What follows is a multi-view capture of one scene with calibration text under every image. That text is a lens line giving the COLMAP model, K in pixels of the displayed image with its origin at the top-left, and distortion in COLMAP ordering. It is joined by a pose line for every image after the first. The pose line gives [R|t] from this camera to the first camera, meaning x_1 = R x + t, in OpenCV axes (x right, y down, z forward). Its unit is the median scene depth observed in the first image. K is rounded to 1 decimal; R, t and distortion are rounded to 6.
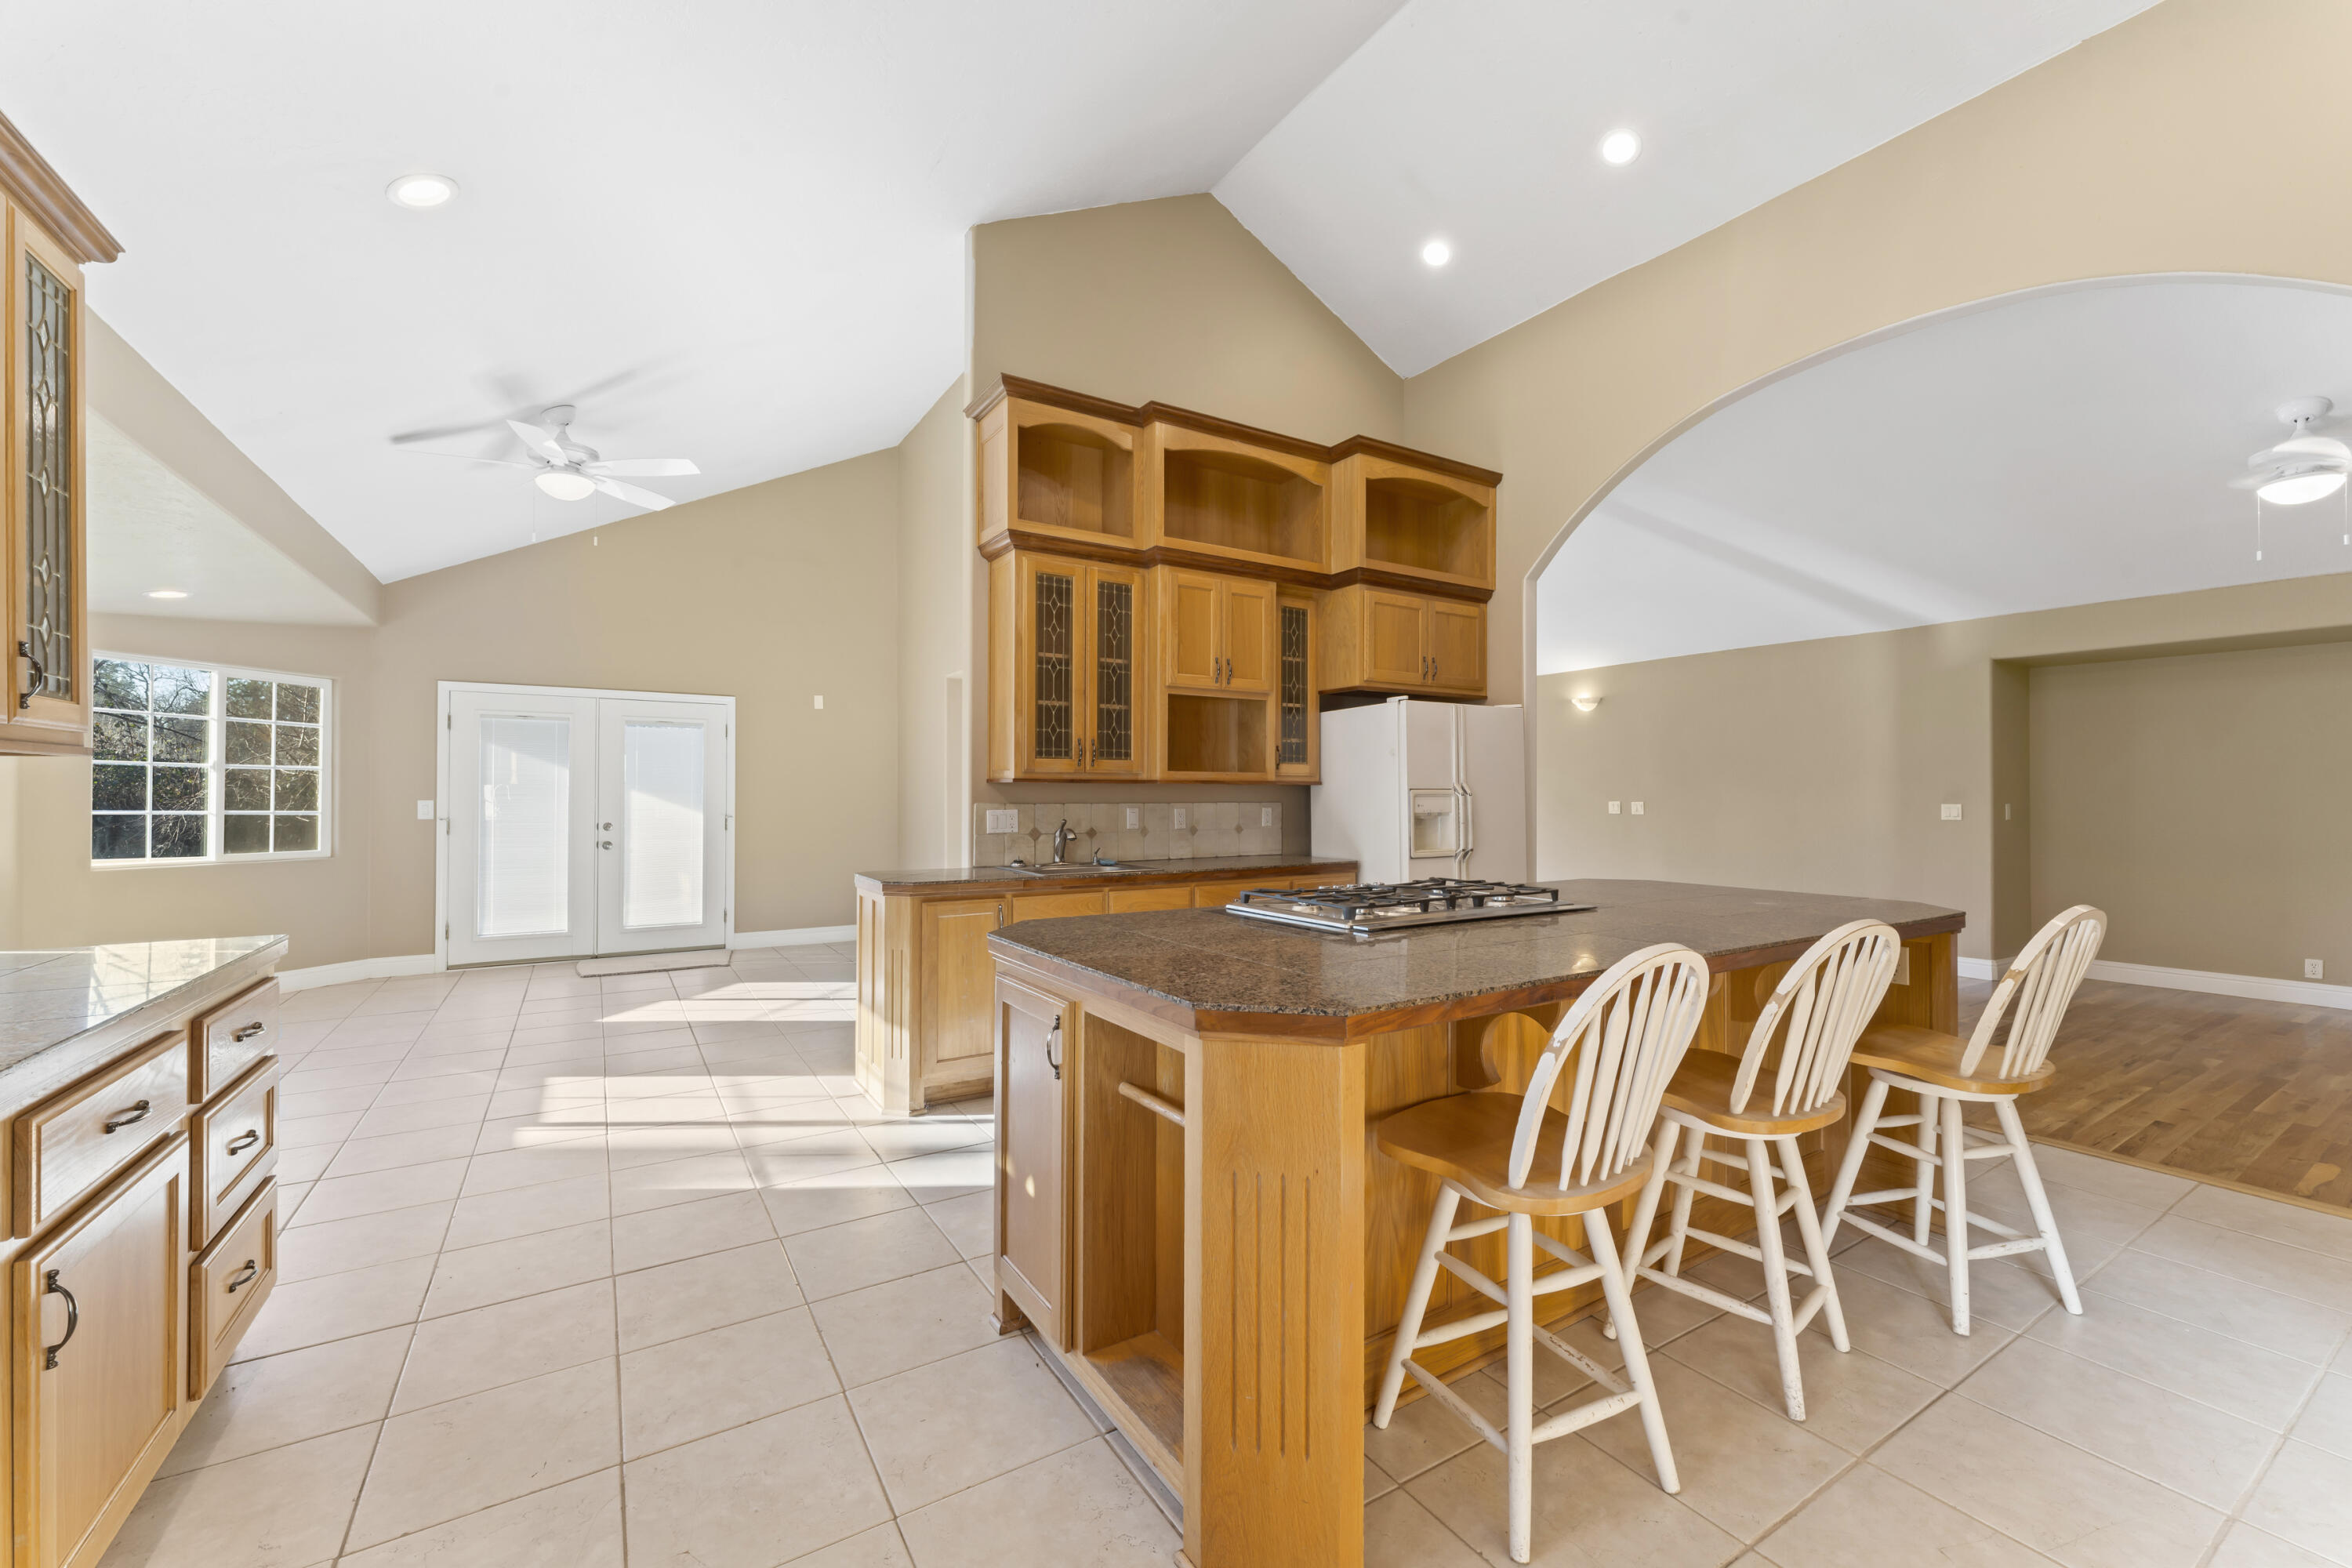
lens RADIAL K [[936.3, 0, 1181.2], [0, 936.3, 786.9], [0, 0, 1]] dist [-0.000106, 0.000156]
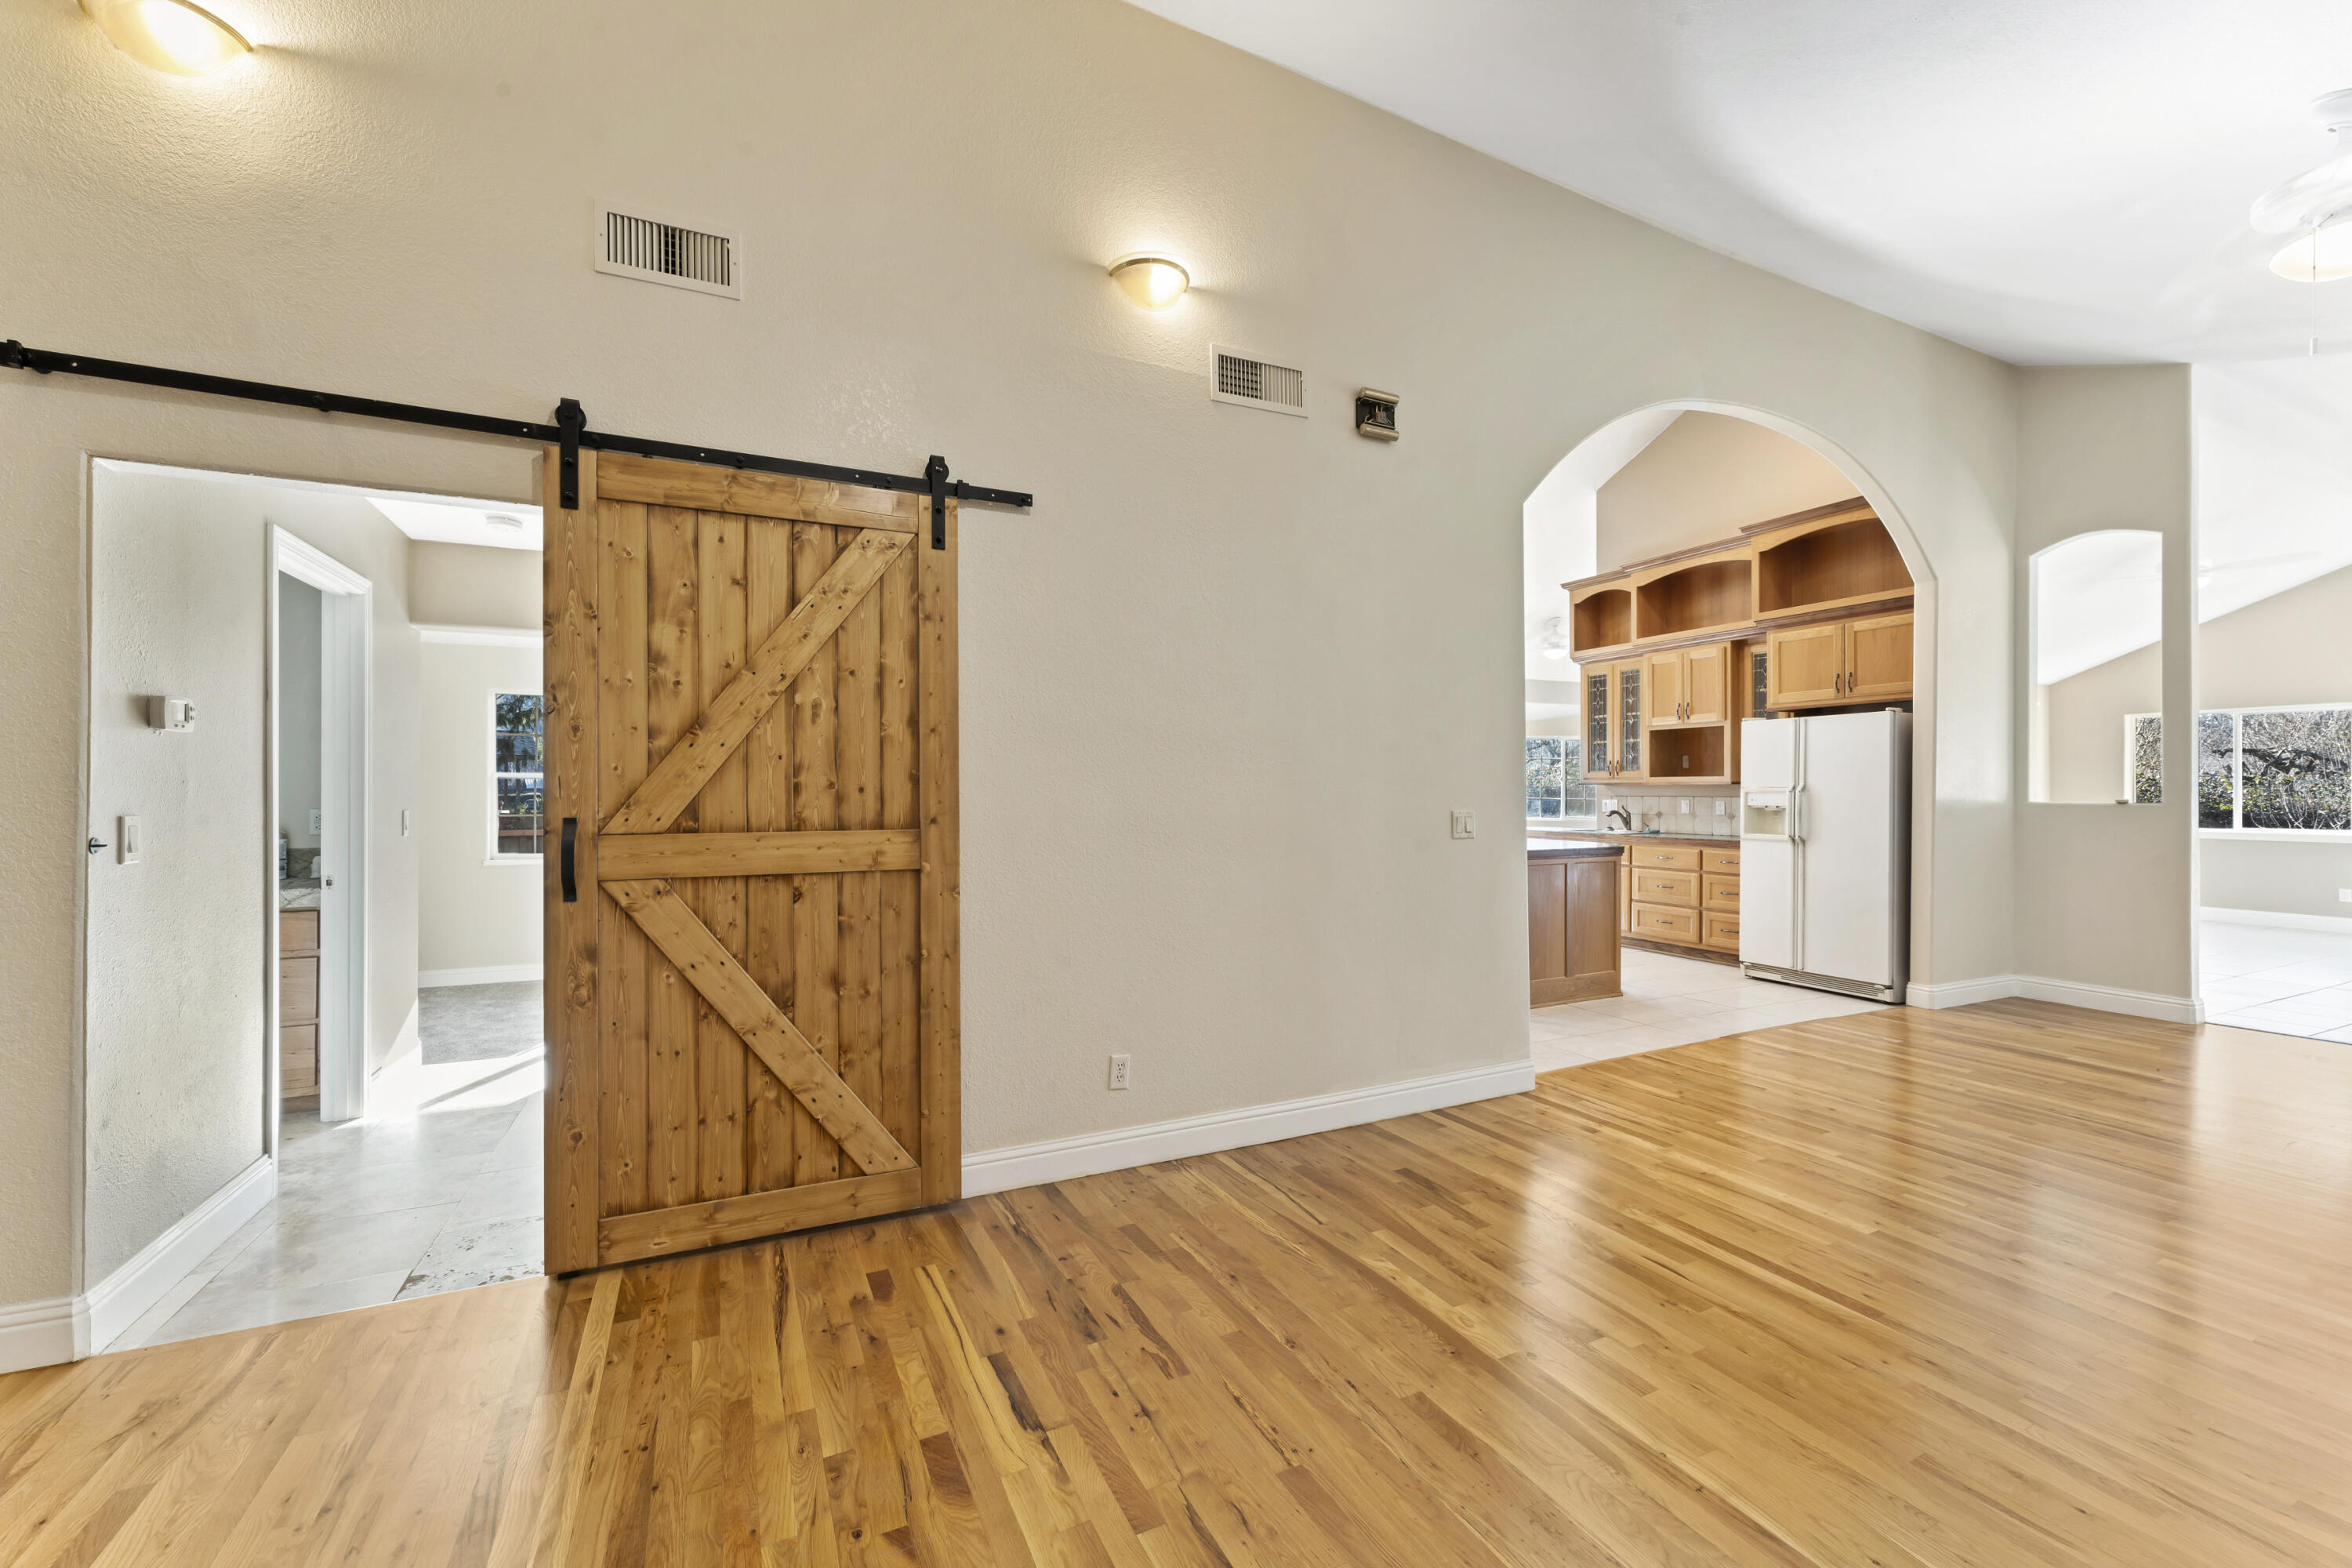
lens RADIAL K [[936.3, 0, 1168.1], [0, 936.3, 792.1], [0, 0, 1]] dist [-0.000106, 0.000156]
pose [[-0.109716, 0.002430, -0.993960, 1.693699], [-0.000339, 0.999997, 0.002482, 0.006212], [0.993963, 0.000610, -0.109715, 0.325348]]
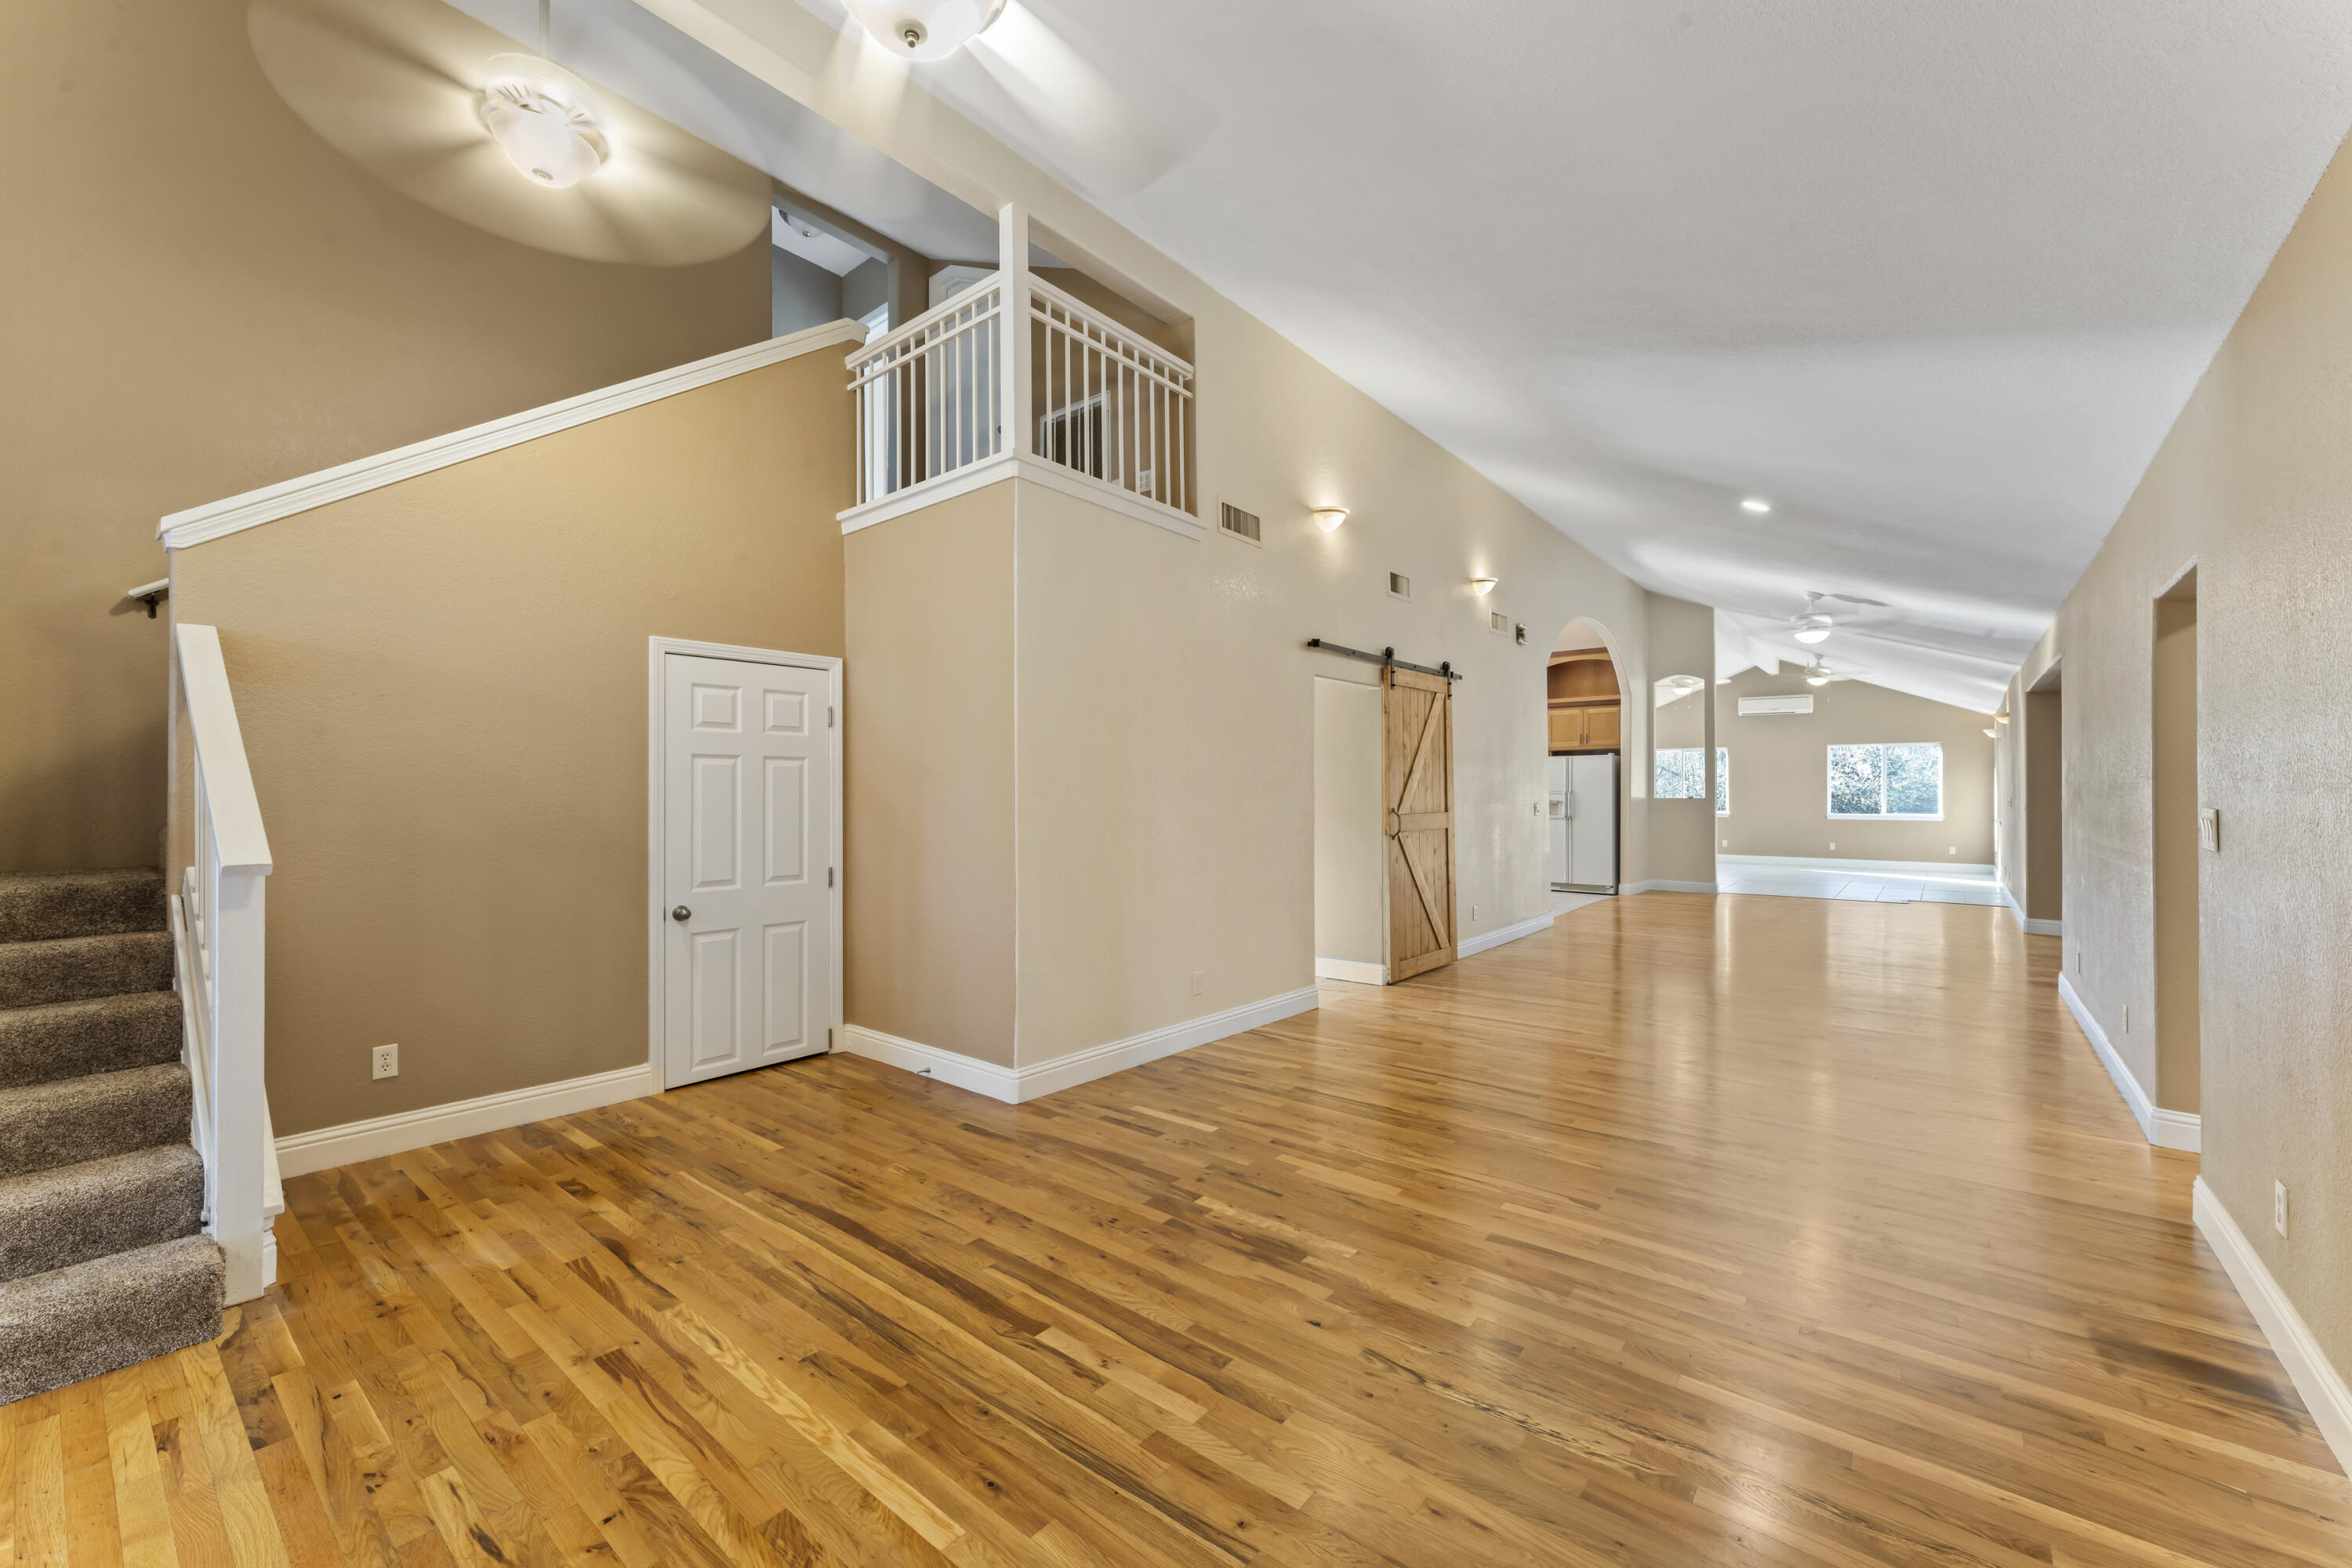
lens RADIAL K [[936.3, 0, 1171.0], [0, 936.3, 787.6], [0, 0, 1]] dist [-0.000106, 0.000156]
pose [[0.316791, -0.004652, -0.948484, 2.404133], [0.005448, 0.999980, -0.003085, -0.005308], [0.948480, -0.004190, 0.316810, -0.804588]]
